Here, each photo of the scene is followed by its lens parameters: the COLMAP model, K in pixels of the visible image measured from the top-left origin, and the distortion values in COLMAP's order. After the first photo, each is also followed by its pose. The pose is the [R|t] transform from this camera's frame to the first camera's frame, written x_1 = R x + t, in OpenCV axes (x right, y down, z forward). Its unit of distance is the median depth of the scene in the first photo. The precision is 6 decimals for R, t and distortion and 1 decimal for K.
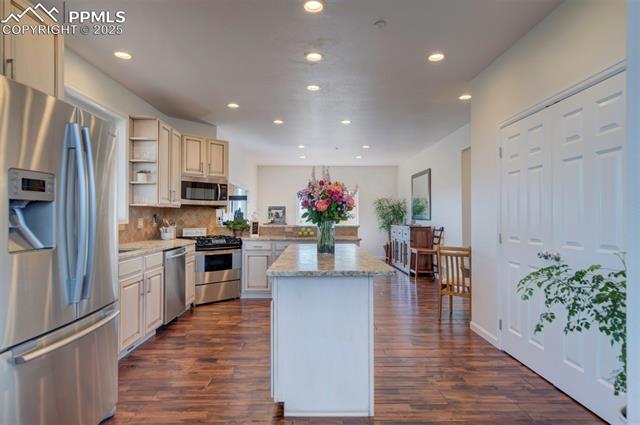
lens RADIAL K [[379.0, 0, 320.0], [0, 379.0, 212.5], [0, 0, 1]] dist [0.000086, 0.000153]
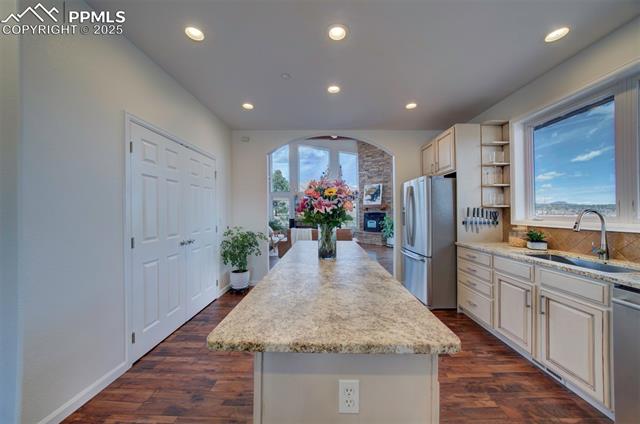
lens RADIAL K [[219.6, 0, 320.0], [0, 219.6, 212.0], [0, 0, 1]] dist [-0.013094, 0.000208]
pose [[-0.999170, -0.002355, 0.040675, 0.010412], [-0.003039, 0.999855, -0.016774, 0.001581], [-0.040629, -0.016884, -0.999032, 1.603797]]
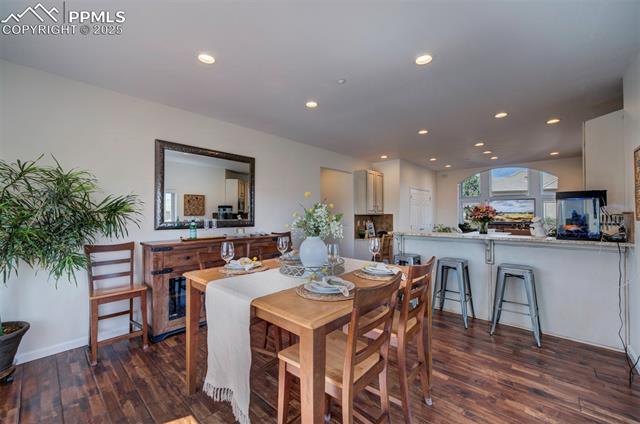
lens RADIAL K [[257.7, 0, 312.2], [0, 257.7, 213.1], [0, 0, 1]] dist [-0.000204, -0.000114]
pose [[-0.709704, 0.004202, 0.704487, -0.404280], [-0.009804, 0.999826, -0.015841, 0.003635], [-0.704432, -0.018149, -0.709540, 3.142645]]
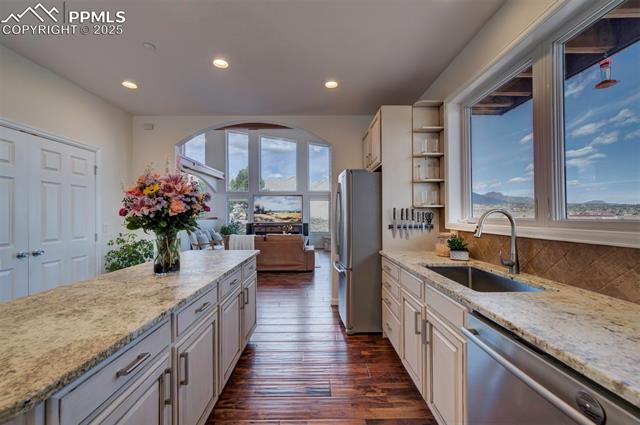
lens RADIAL K [[257.7, 0, 312.2], [0, 257.7, 213.6], [0, 0, 1]] dist [-0.000204, -0.000114]
pose [[-0.999491, 0.004421, 0.031588, -0.299206], [0.003779, 0.999786, -0.020358, 0.001201], [-0.031671, -0.020228, -0.999294, 1.556286]]
